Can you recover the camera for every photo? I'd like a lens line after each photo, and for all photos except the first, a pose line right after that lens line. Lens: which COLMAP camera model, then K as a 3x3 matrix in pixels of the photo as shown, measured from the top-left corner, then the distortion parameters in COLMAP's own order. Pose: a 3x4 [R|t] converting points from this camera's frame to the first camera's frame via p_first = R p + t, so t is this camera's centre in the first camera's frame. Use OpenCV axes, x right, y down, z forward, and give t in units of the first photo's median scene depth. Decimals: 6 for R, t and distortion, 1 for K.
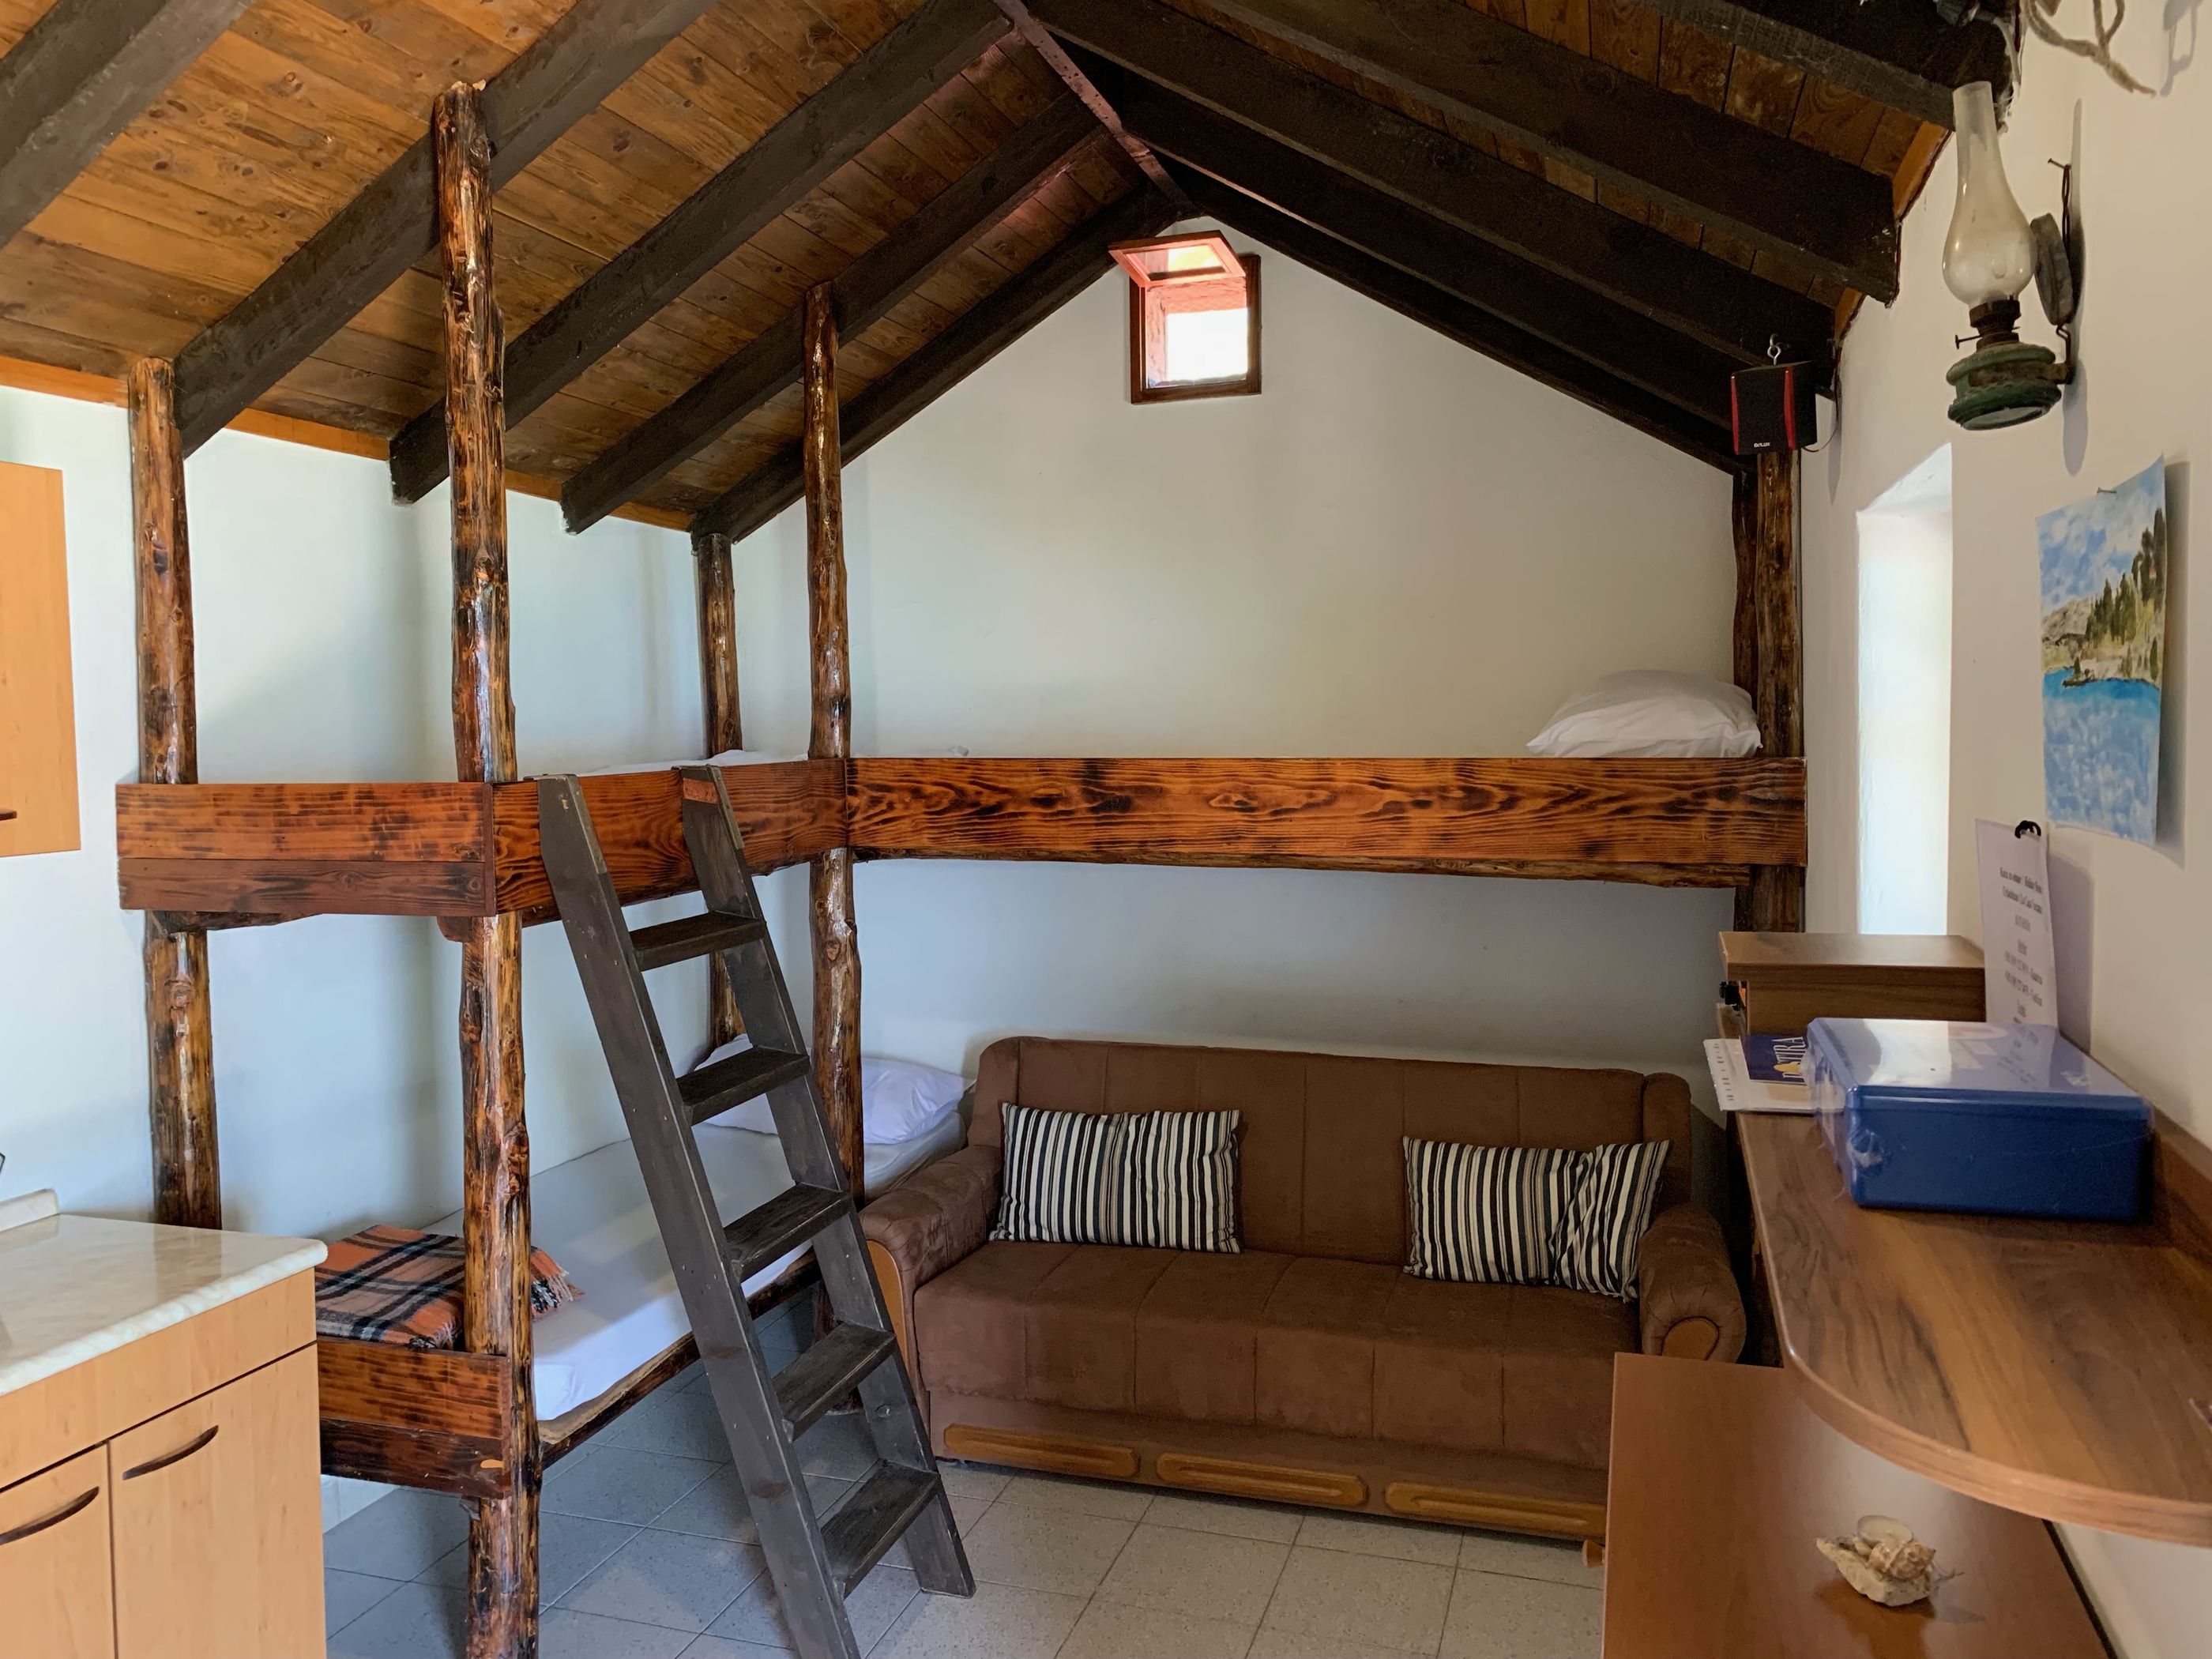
lens RADIAL K [[1699.3, 0, 1090.5], [0, 1699.3, 797.0], [0, 0, 1]] dist [0.051985, -0.066120]
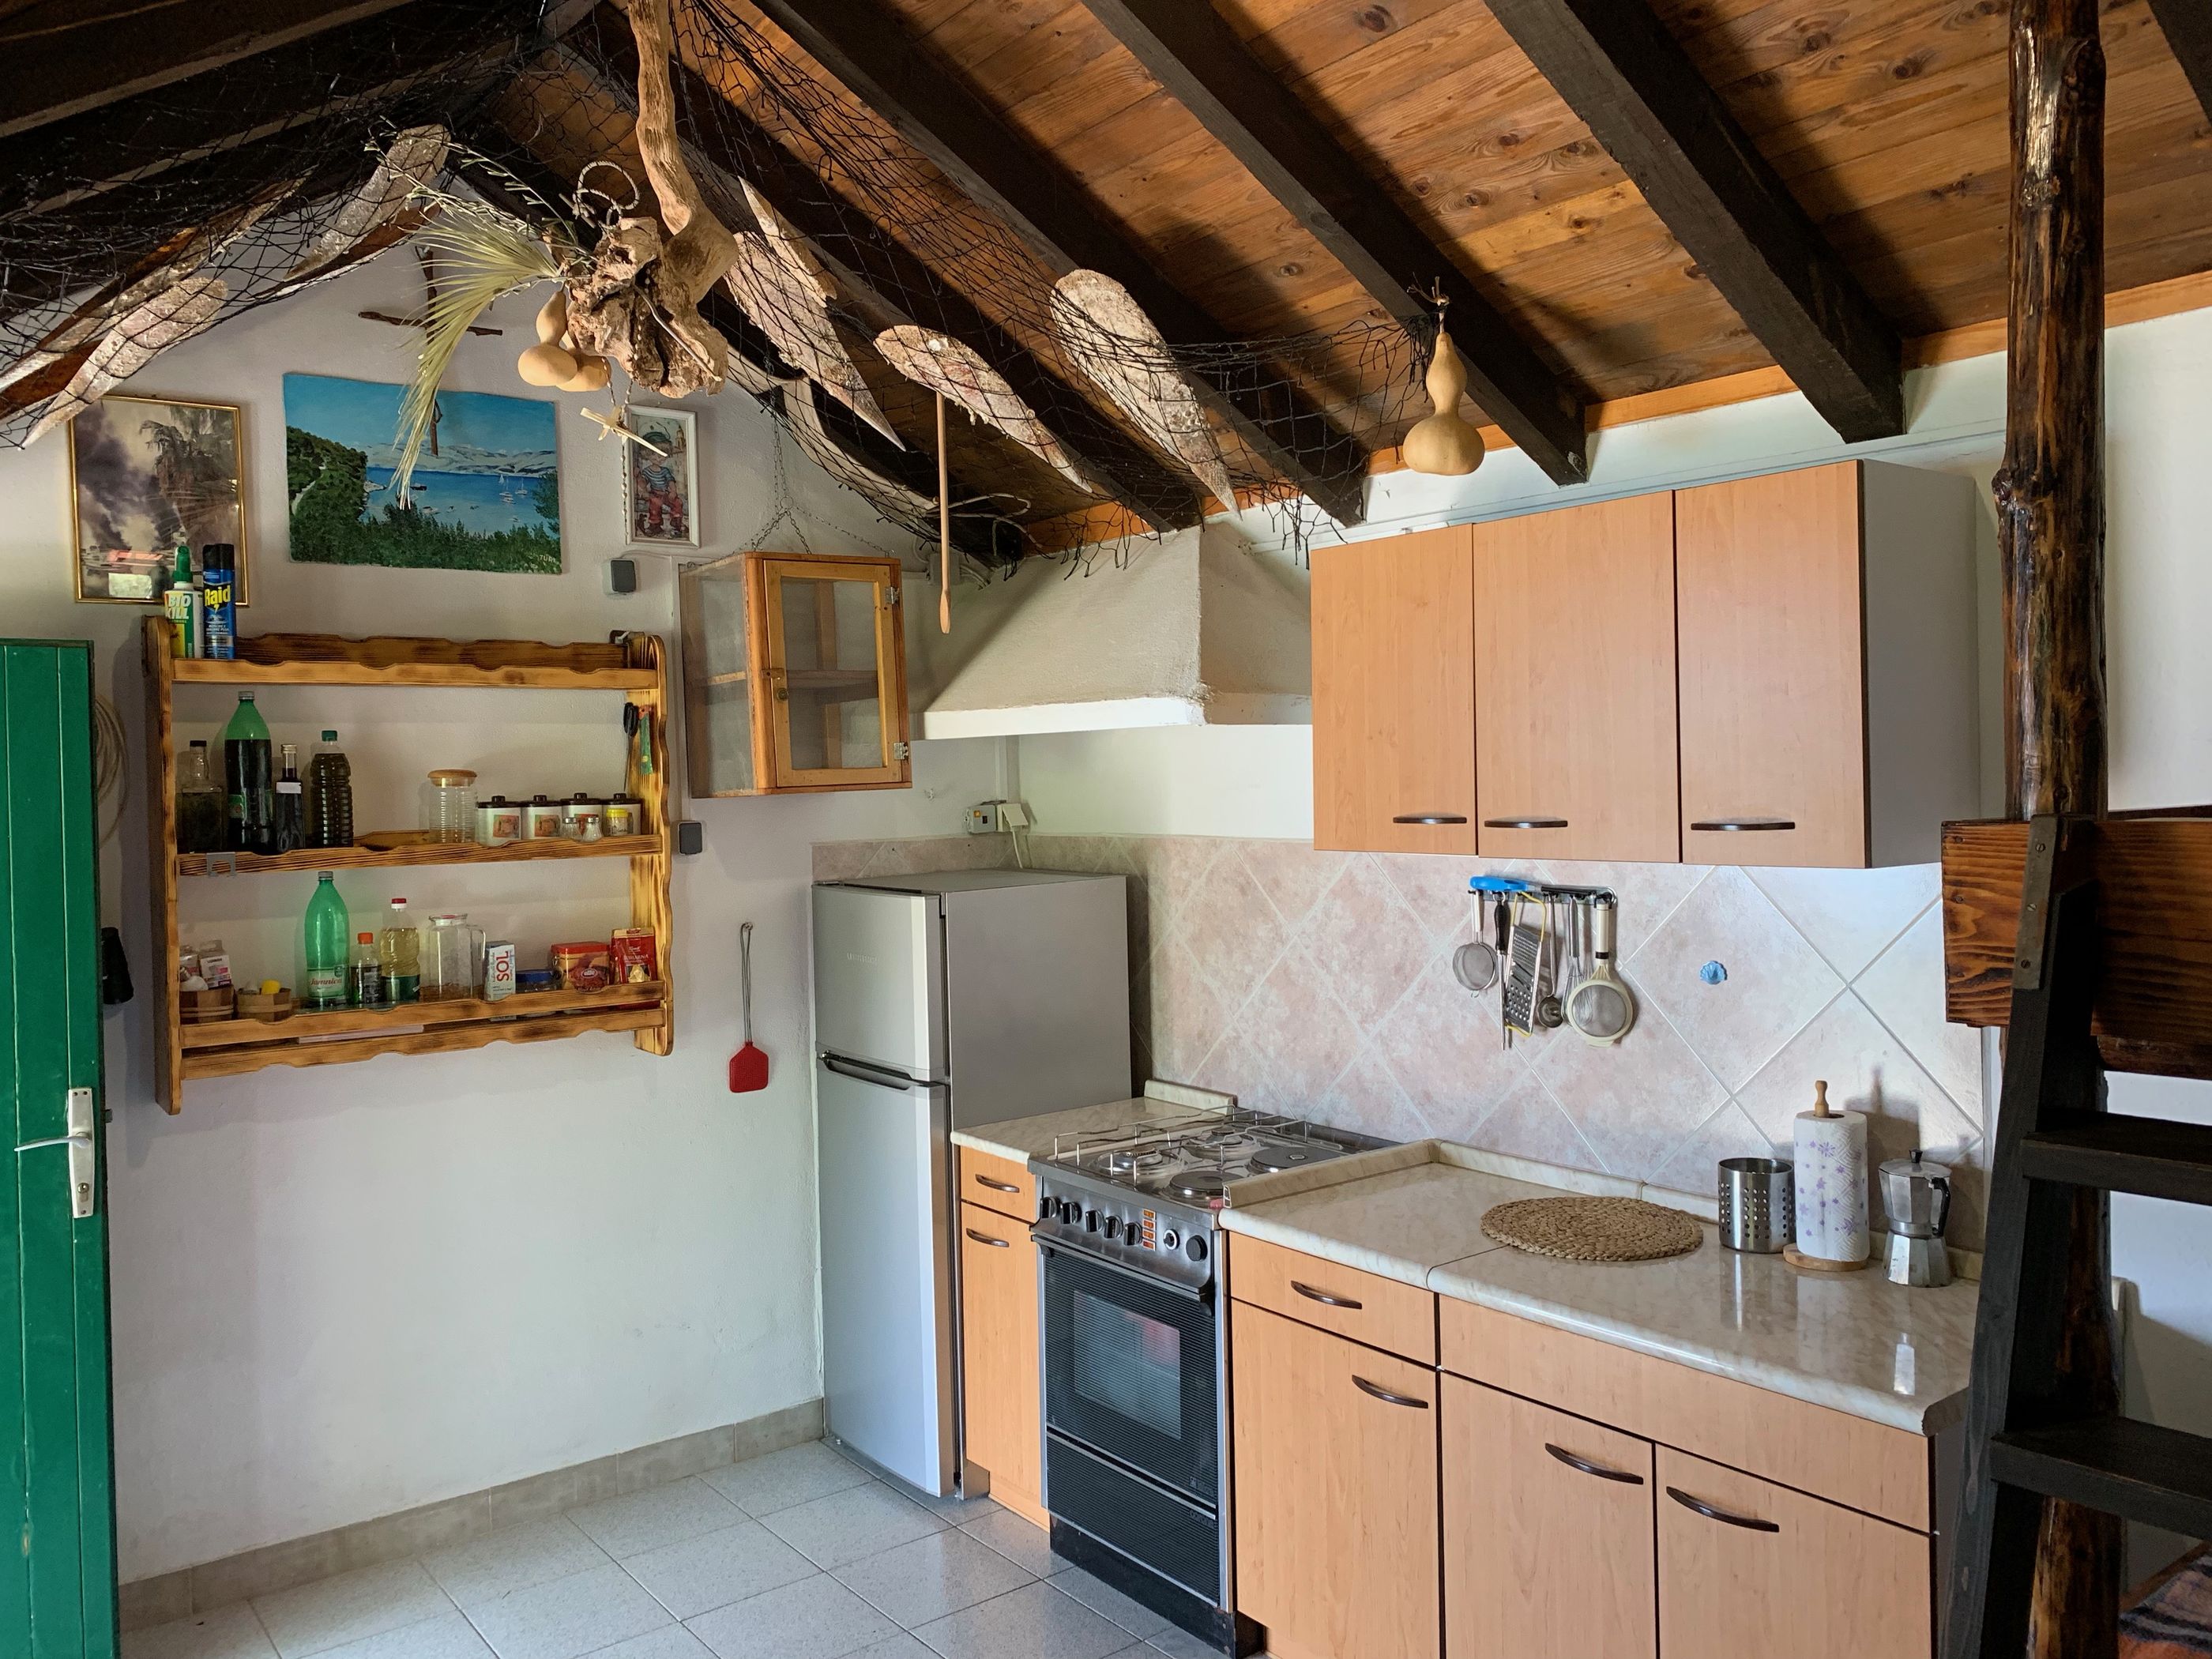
lens RADIAL K [[1699.3, 0, 1073.9], [0, 1699.3, 812.4], [0, 0, 1]] dist [0.051985, -0.066120]
pose [[-0.558539, 0.047863, -0.828096, 0.325991], [-0.006697, 0.998041, 0.062203, -0.043041], [0.829451, 0.040288, -0.557125, 0.926989]]
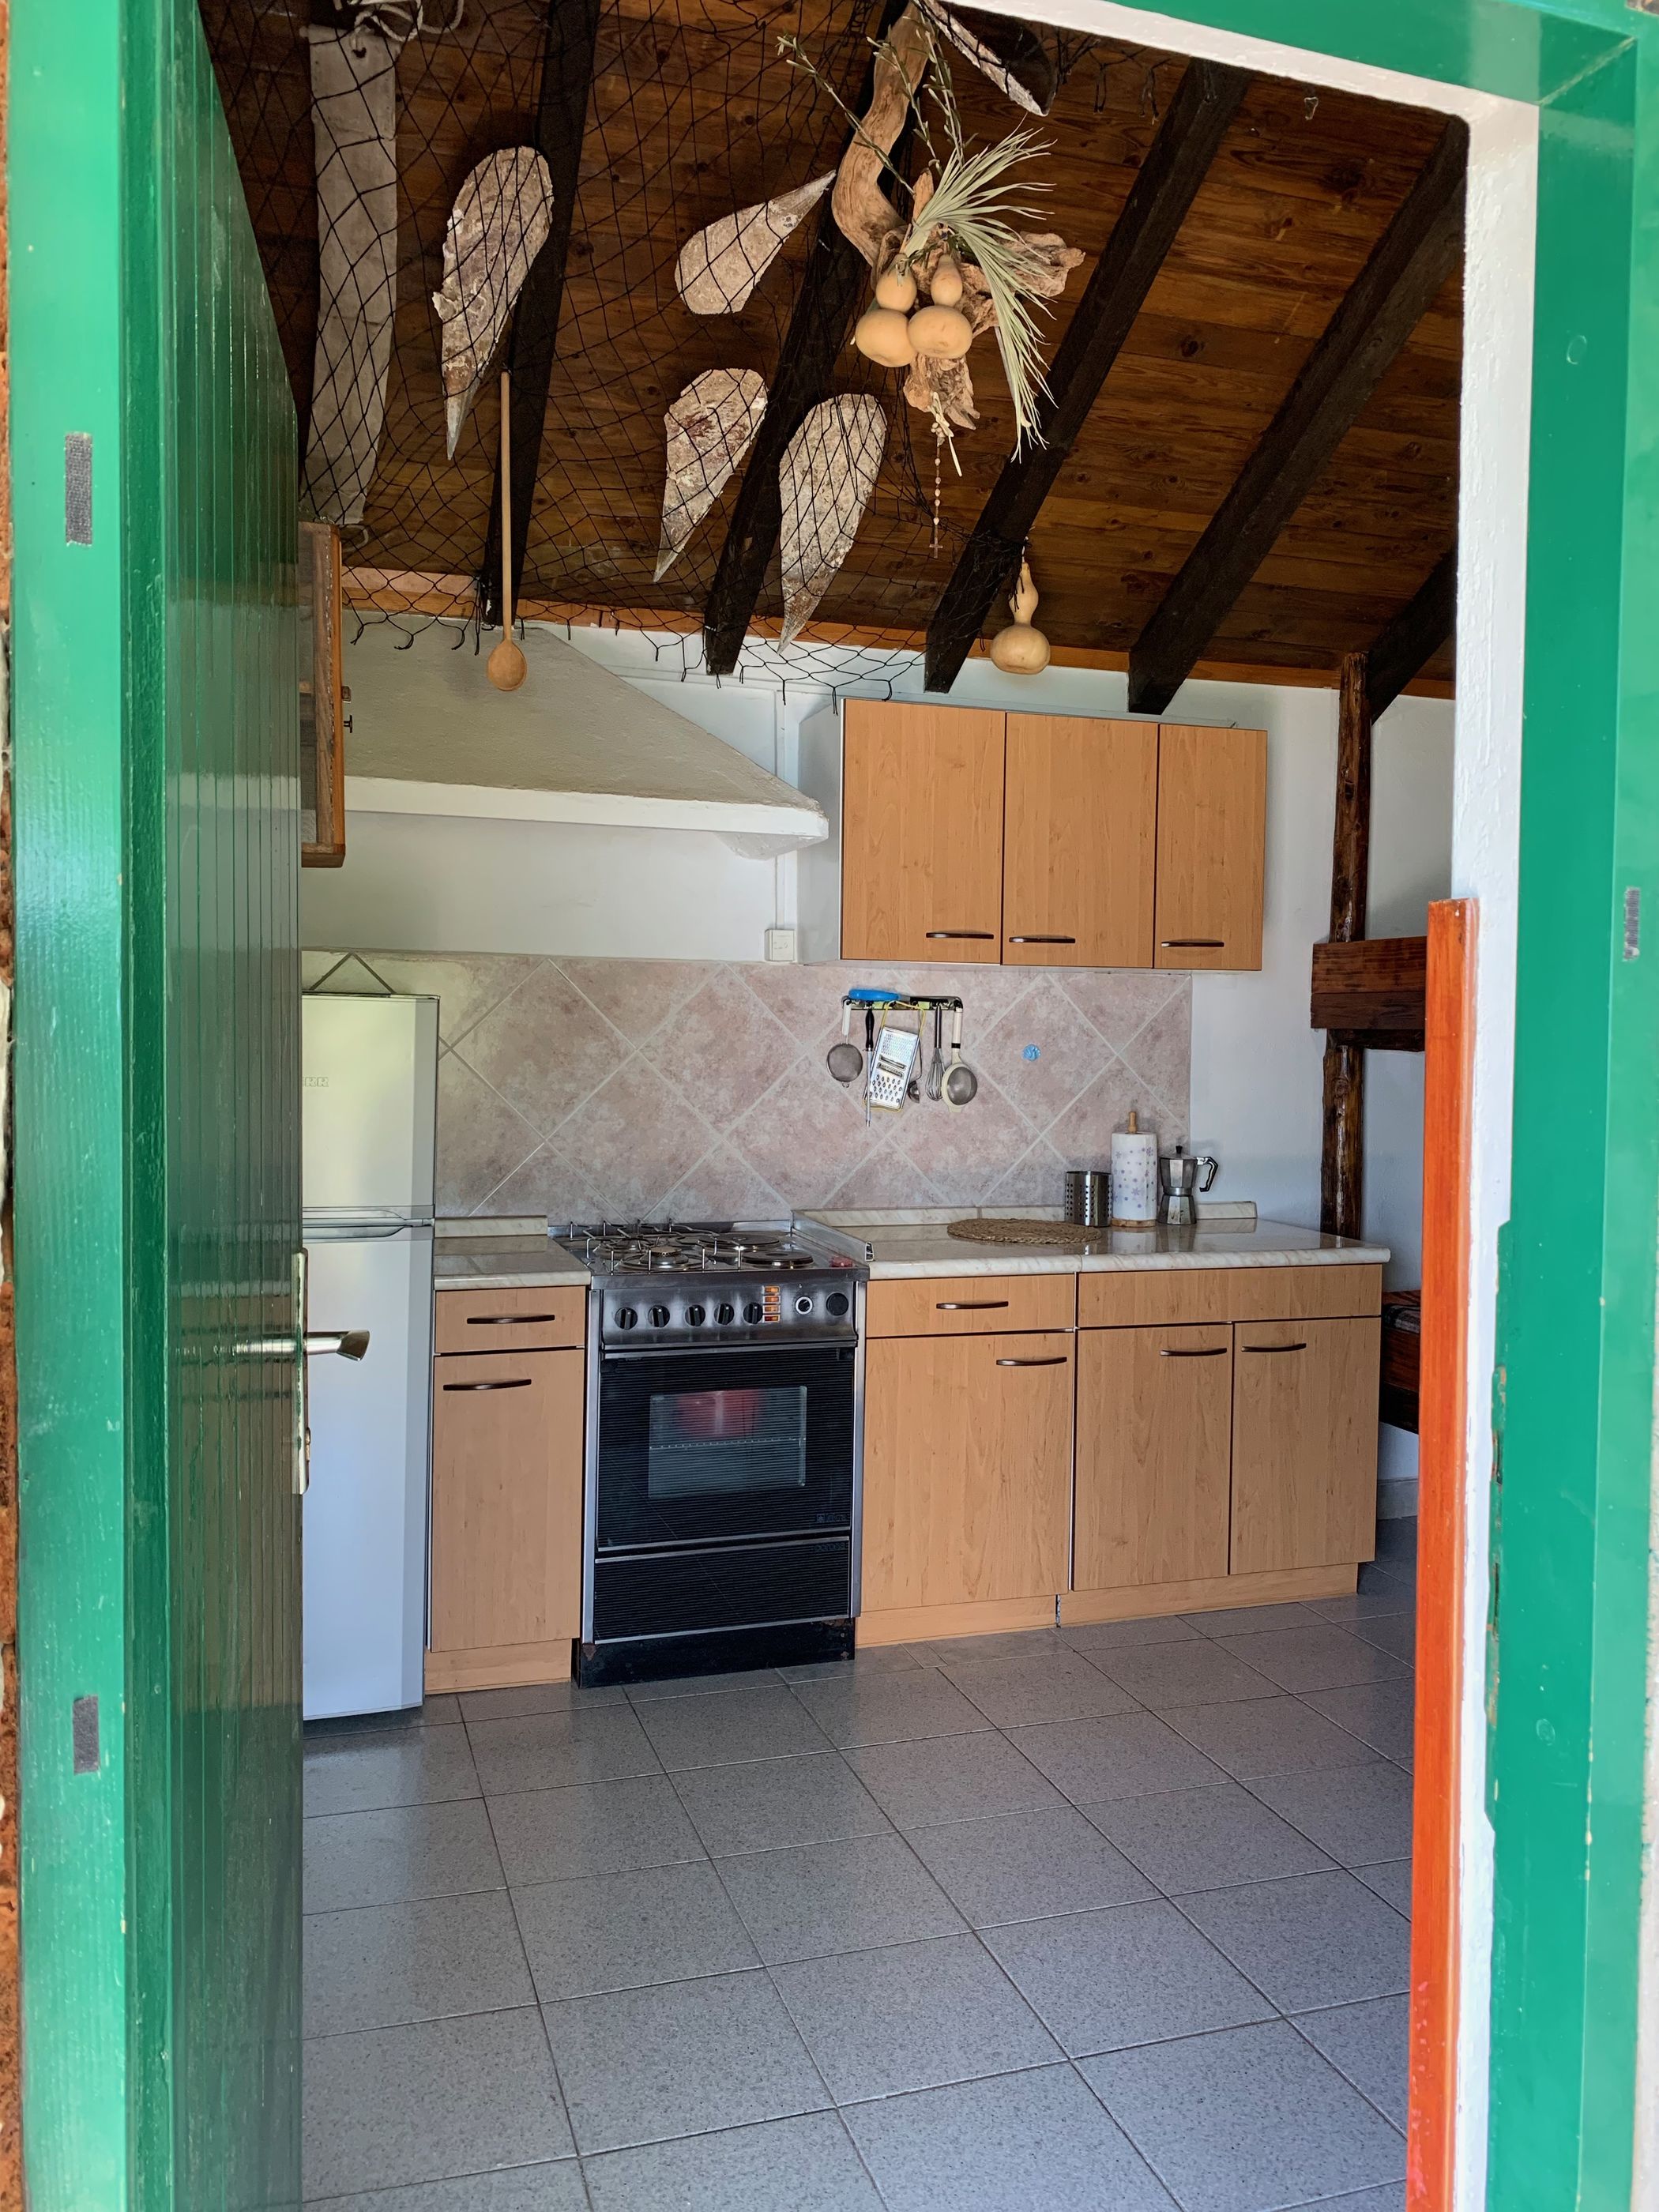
lens RADIAL K [[1699.3, 0, 848.3], [0, 1699.3, 1093.0], [0, 0, 1]] dist [0.051985, -0.066120]
pose [[0.601654, 0.058459, -0.796615, 0.356852], [-0.060522, 0.997788, 0.027511, 0.099350], [0.796461, 0.031660, 0.603861, -0.204018]]
